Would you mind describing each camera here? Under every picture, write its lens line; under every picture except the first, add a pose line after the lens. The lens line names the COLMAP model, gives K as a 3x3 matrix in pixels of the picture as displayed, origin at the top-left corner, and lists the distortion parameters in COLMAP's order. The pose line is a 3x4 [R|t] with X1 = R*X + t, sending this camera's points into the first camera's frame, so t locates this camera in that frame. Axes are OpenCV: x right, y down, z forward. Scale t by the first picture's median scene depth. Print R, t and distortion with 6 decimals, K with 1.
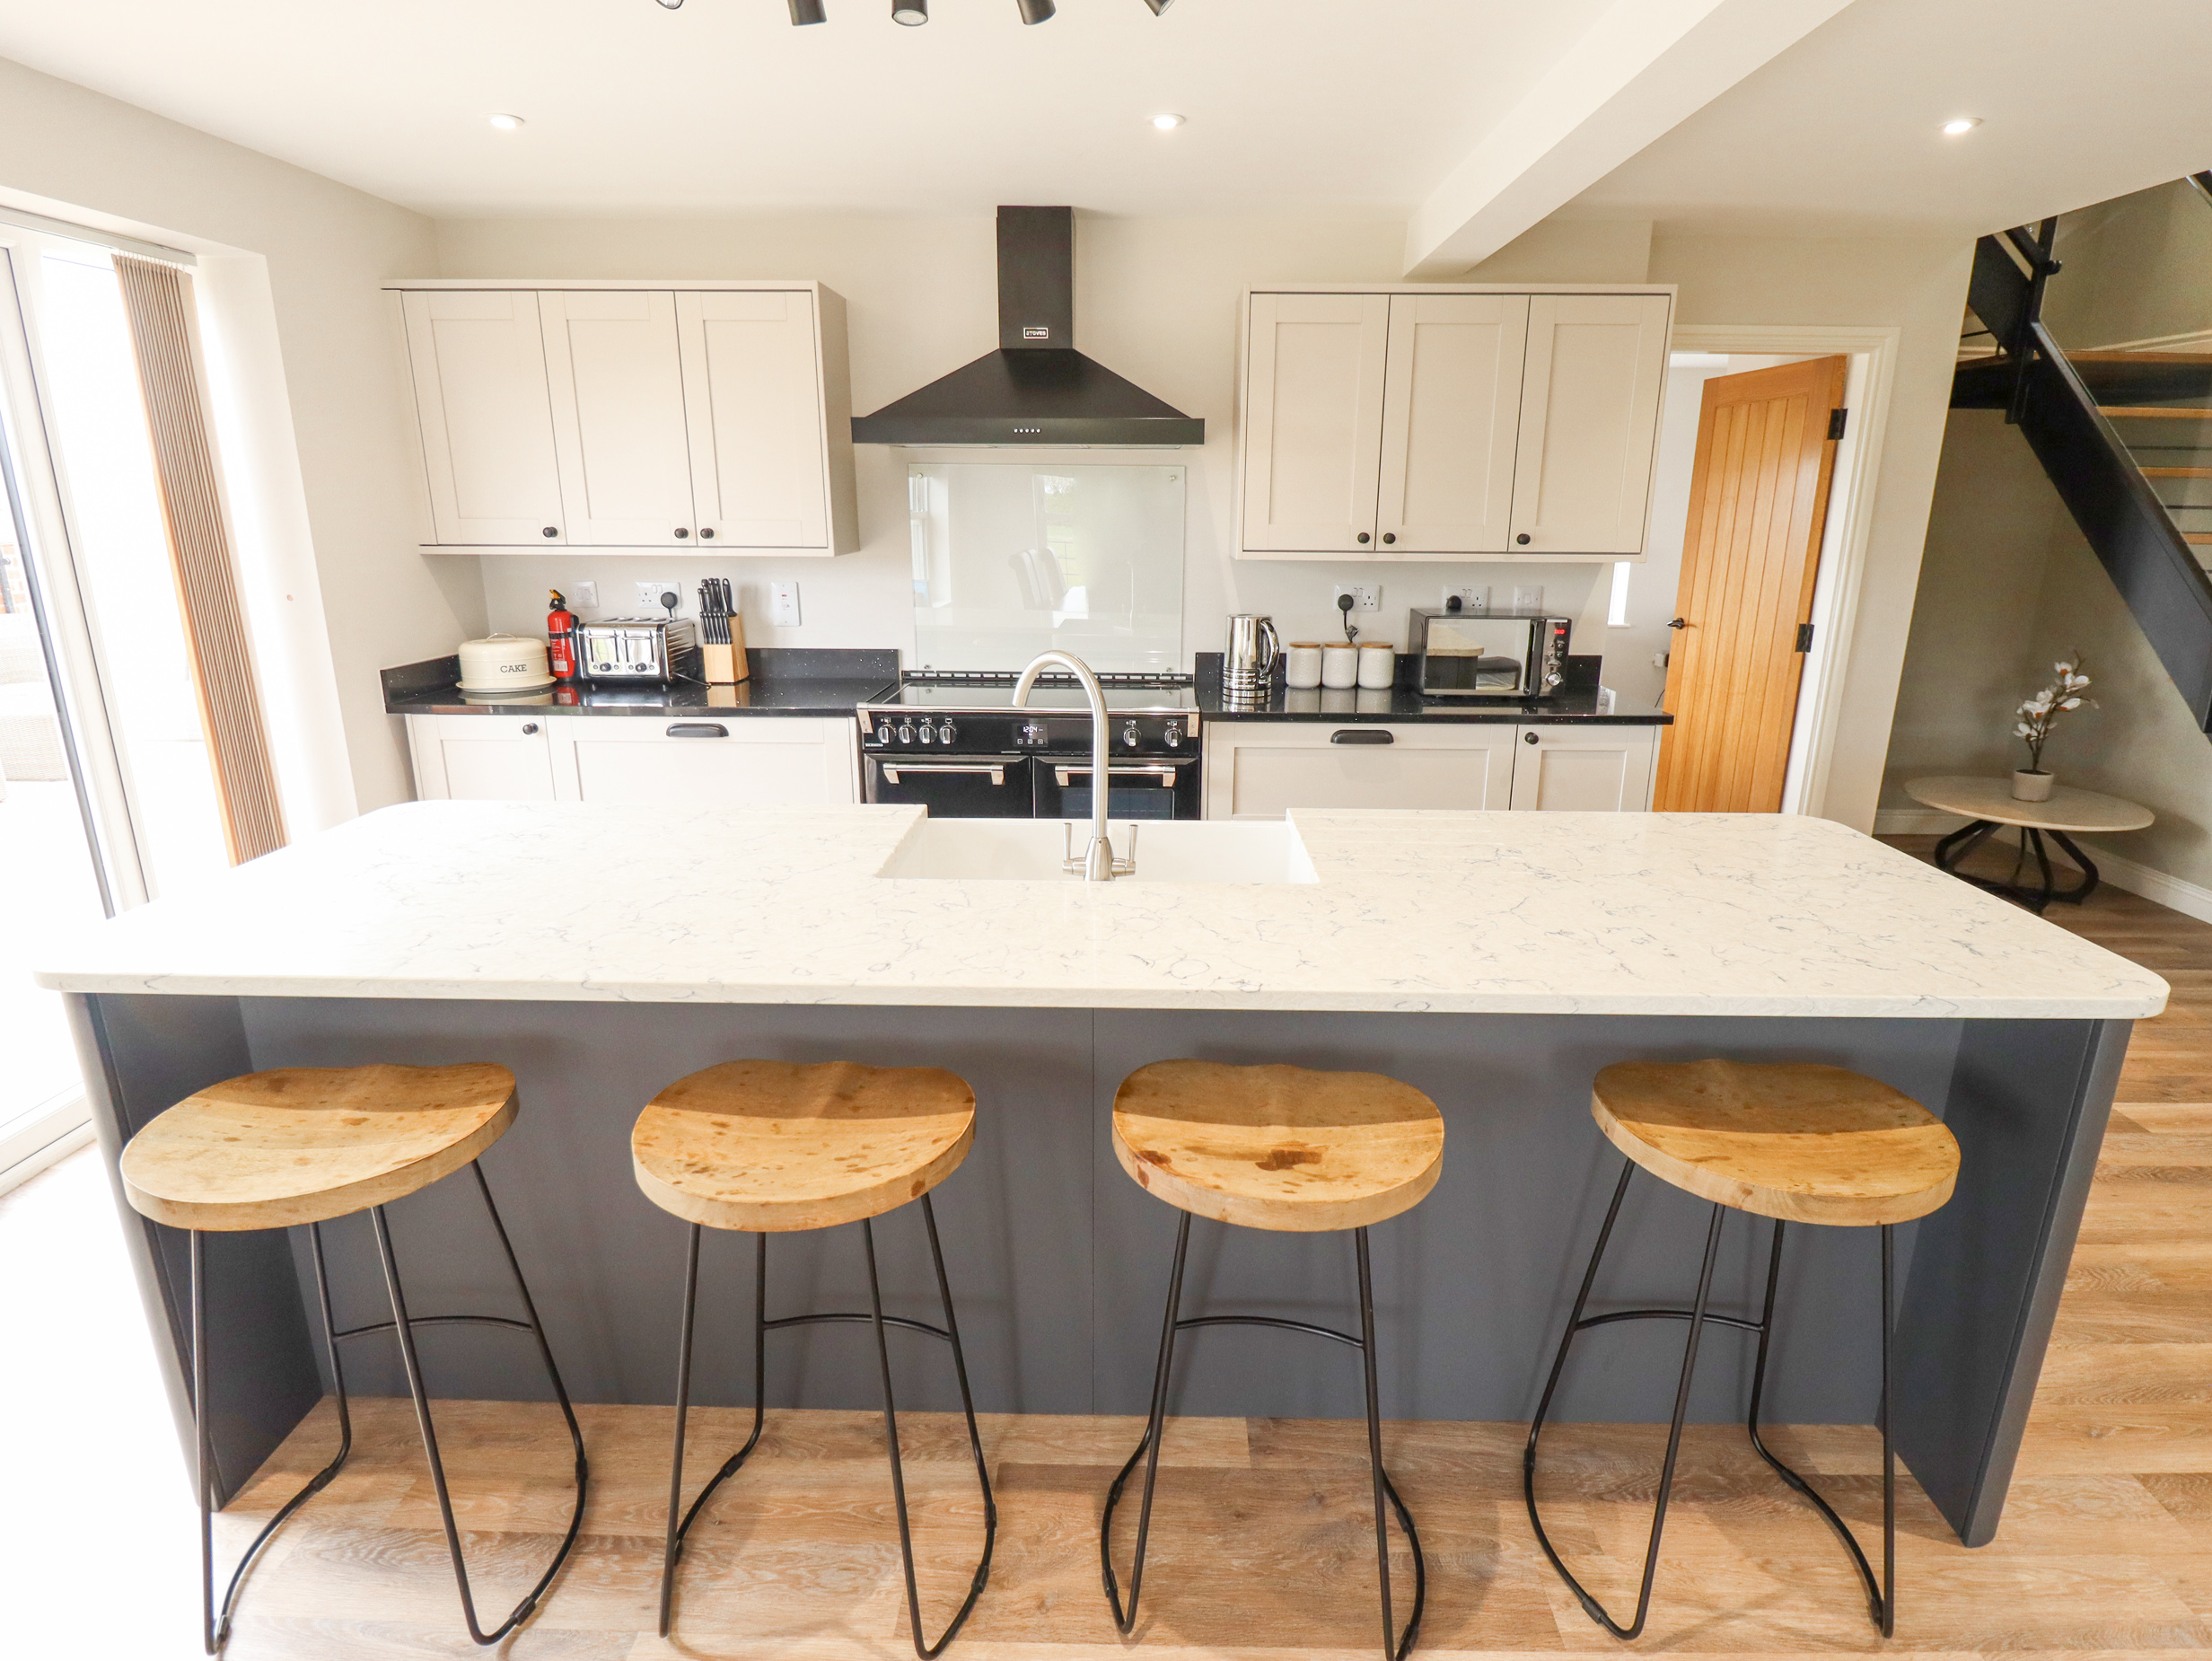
lens RADIAL K [[1153.4, 0, 1128.9], [0, 1153.4, 820.0], [0, 0, 1]] dist [0.000491, -0.014389]
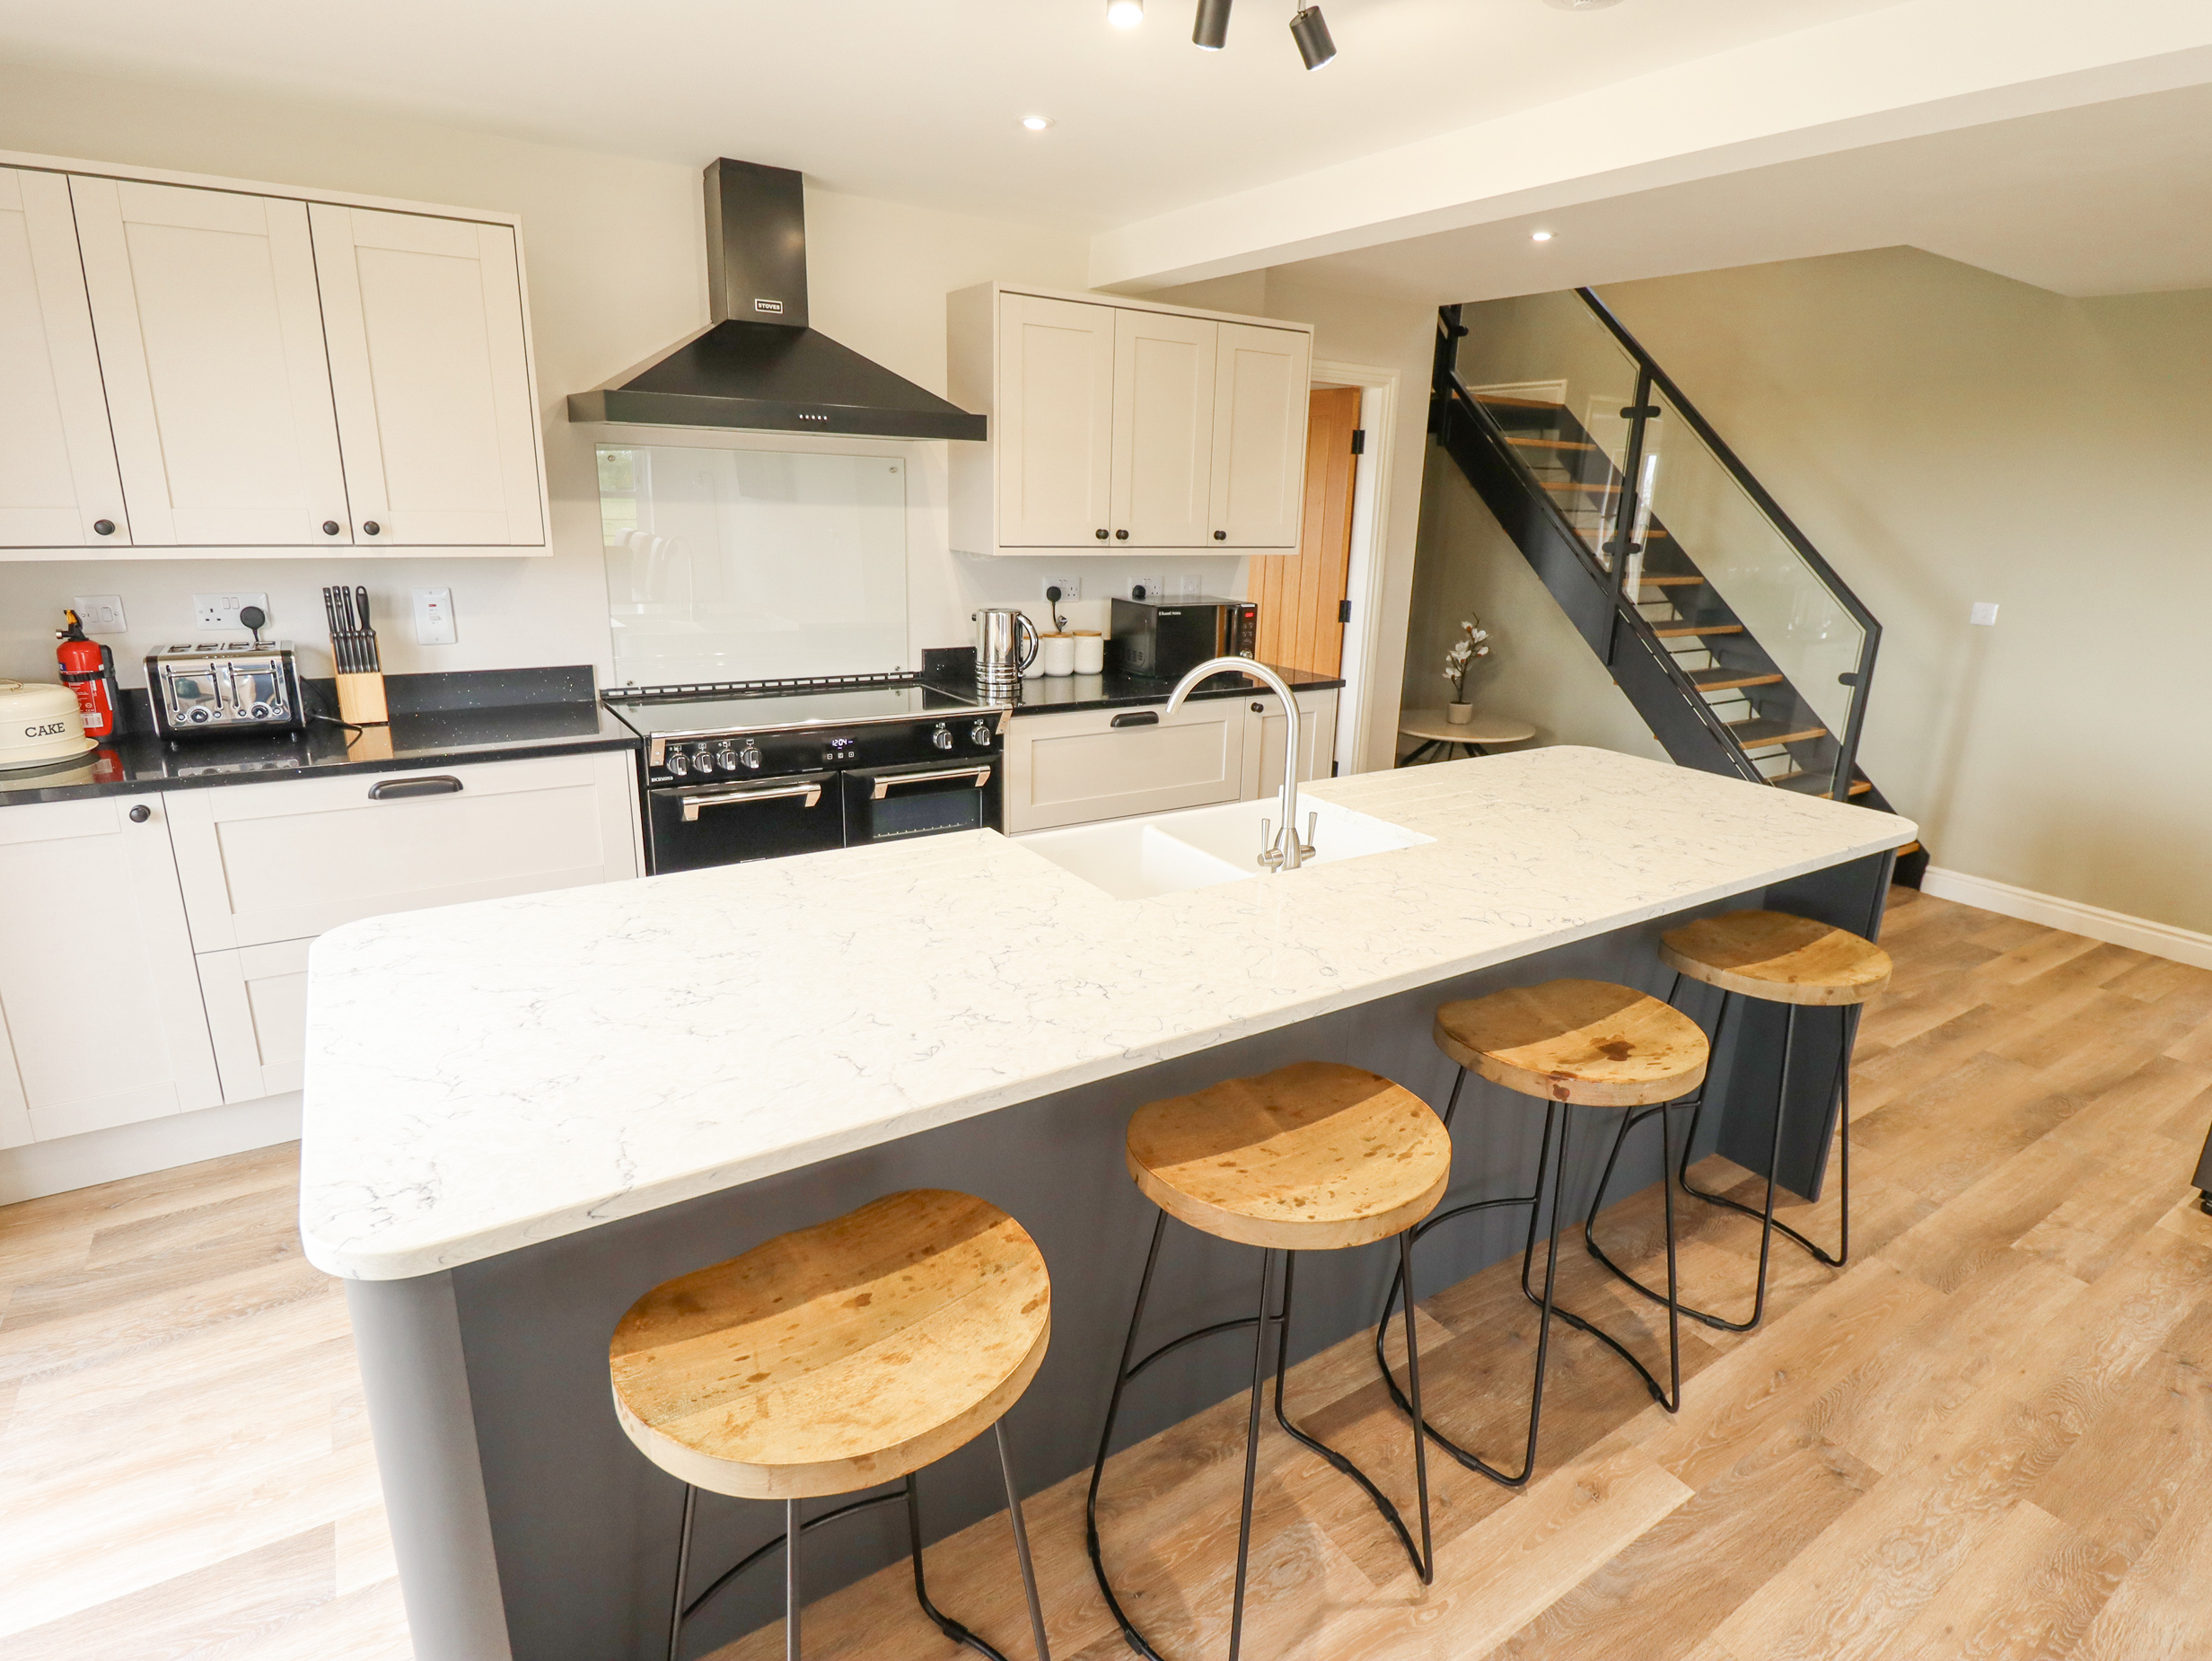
lens RADIAL K [[1153.4, 0, 1128.9], [0, 1153.4, 820.0], [0, 0, 1]] dist [0.000491, -0.014389]
pose [[0.824621, -0.135759, 0.549154, -0.400124], [0.125310, 0.990496, 0.056698, -0.039228], [-0.551632, 0.022060, 0.833796, 0.098724]]
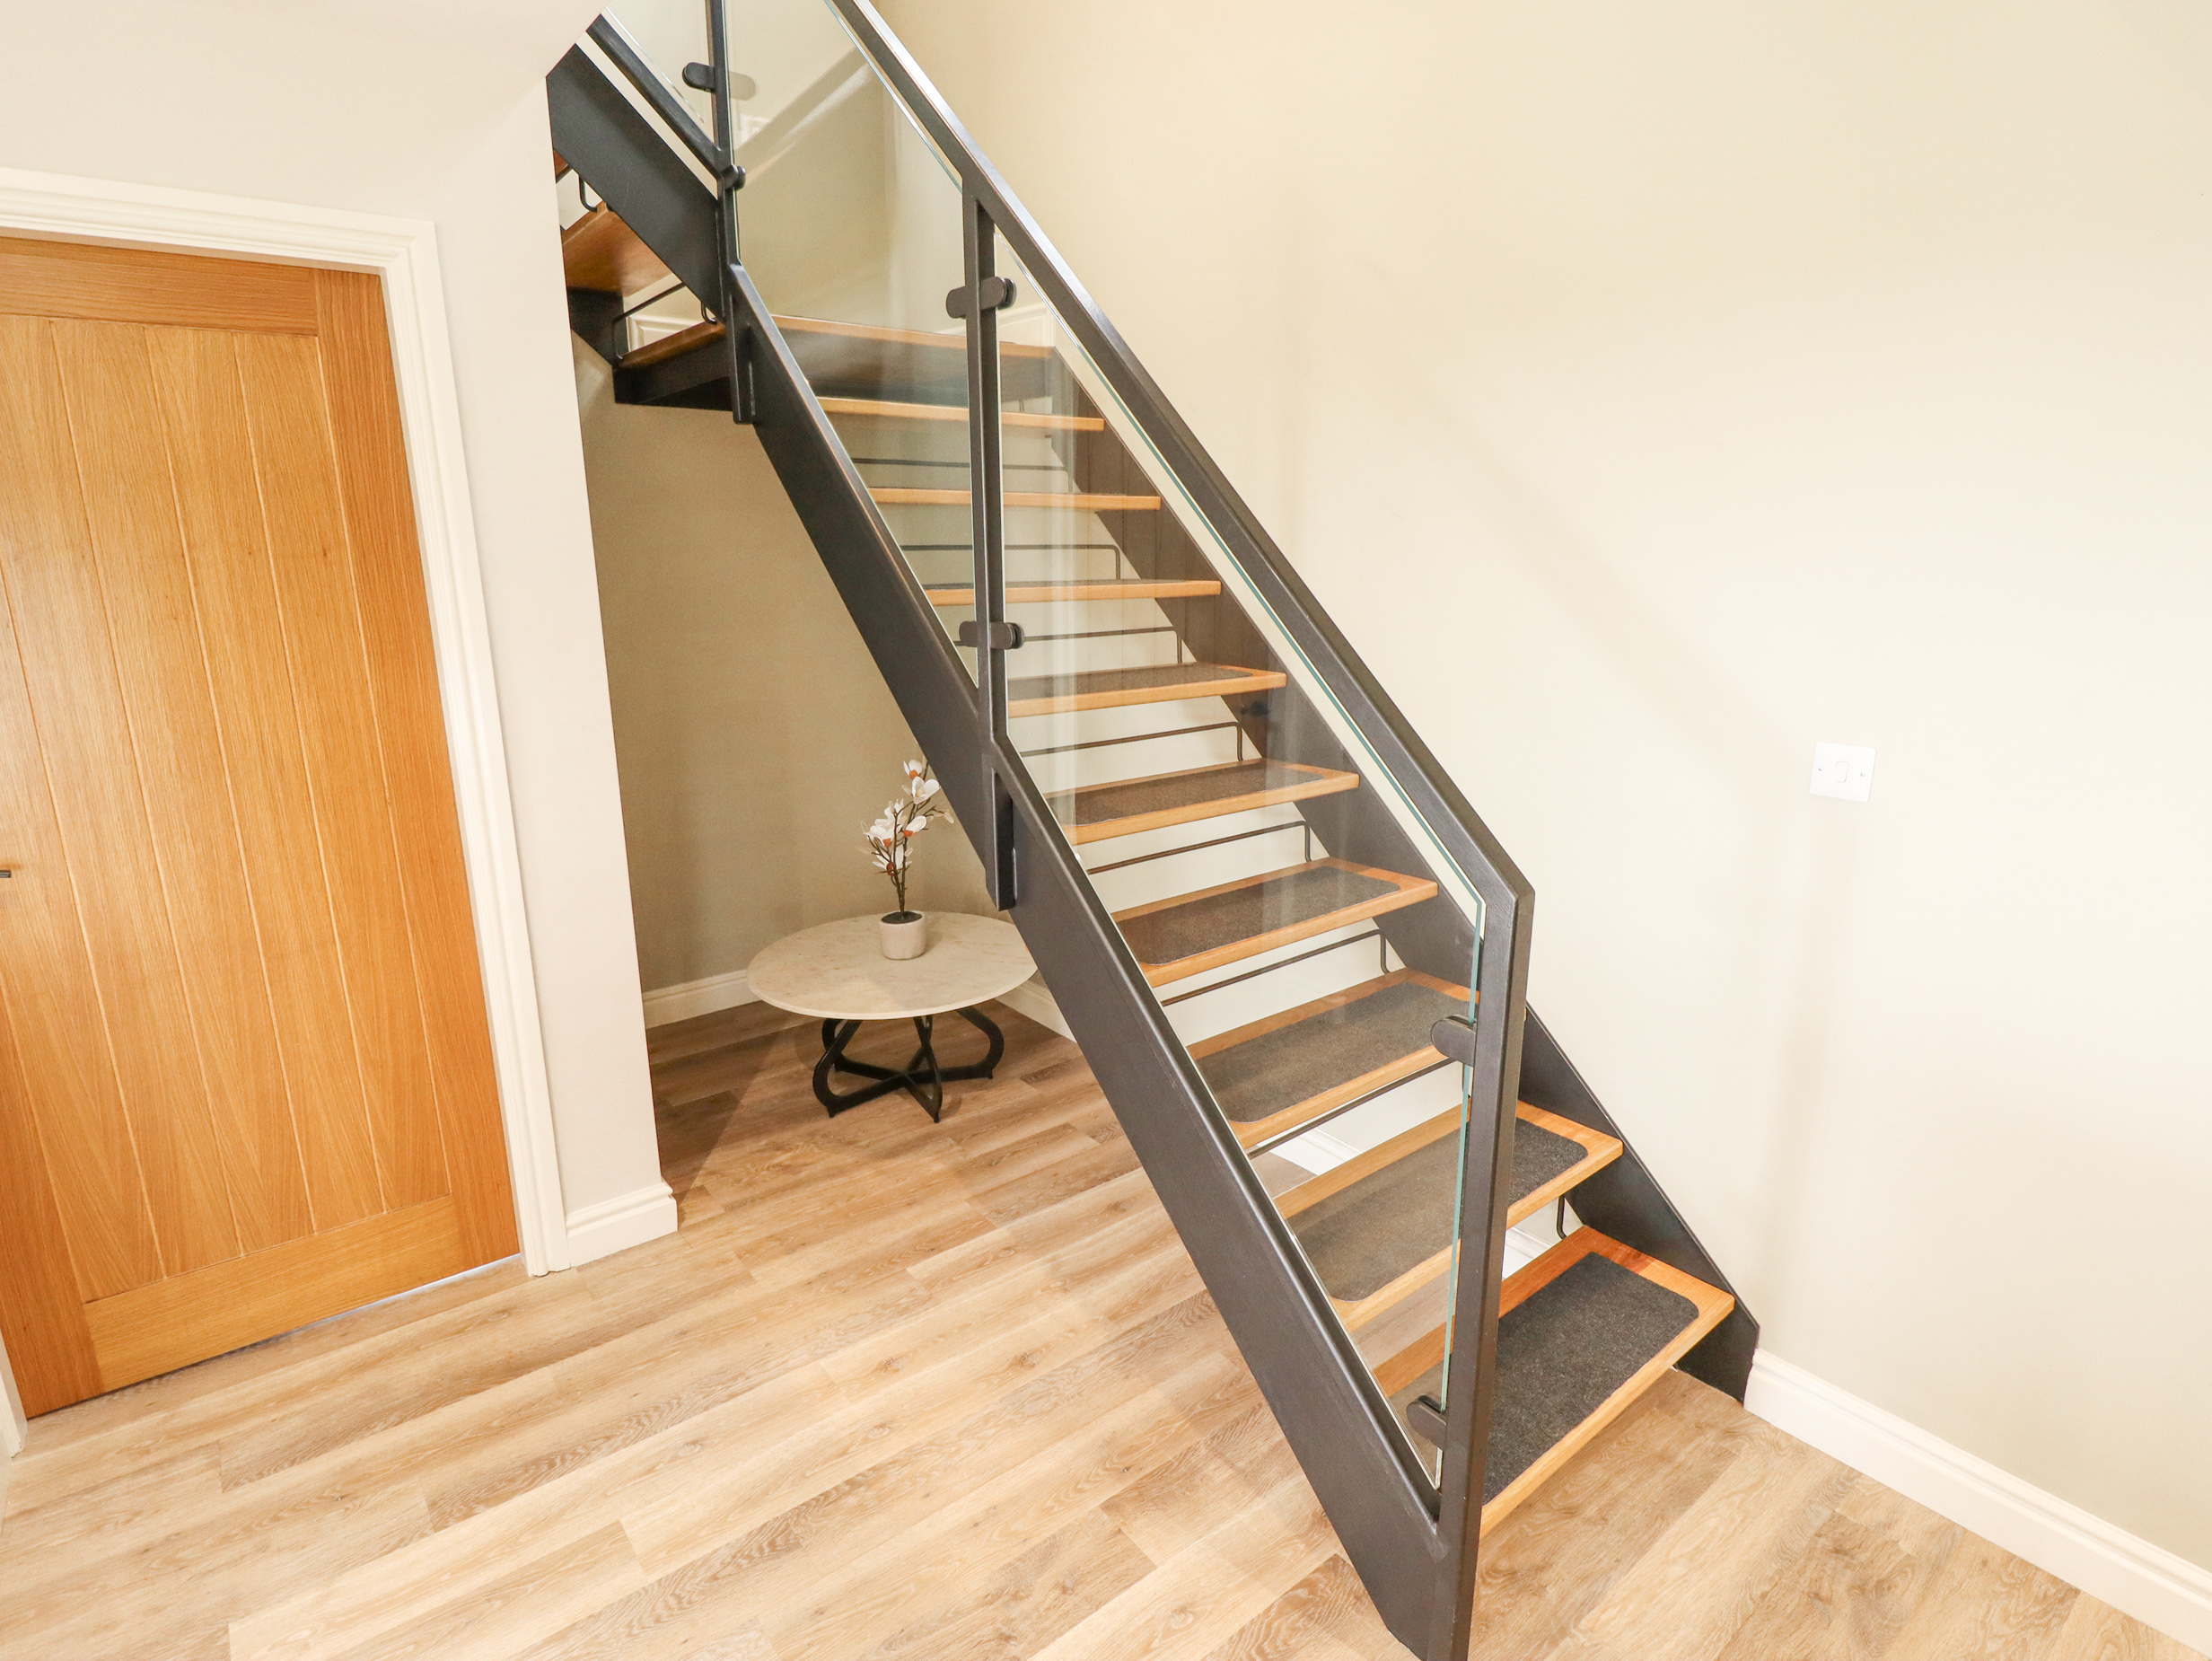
lens RADIAL K [[1153.4, 0, 1128.9], [0, 1153.4, 820.0], [0, 0, 1]] dist [0.000491, -0.014389]
pose [[0.768194, -0.156489, 0.620797, 0.594040], [0.175919, 0.983937, 0.030341, -0.126835], [-0.615573, 0.085903, 0.783384, 0.444074]]
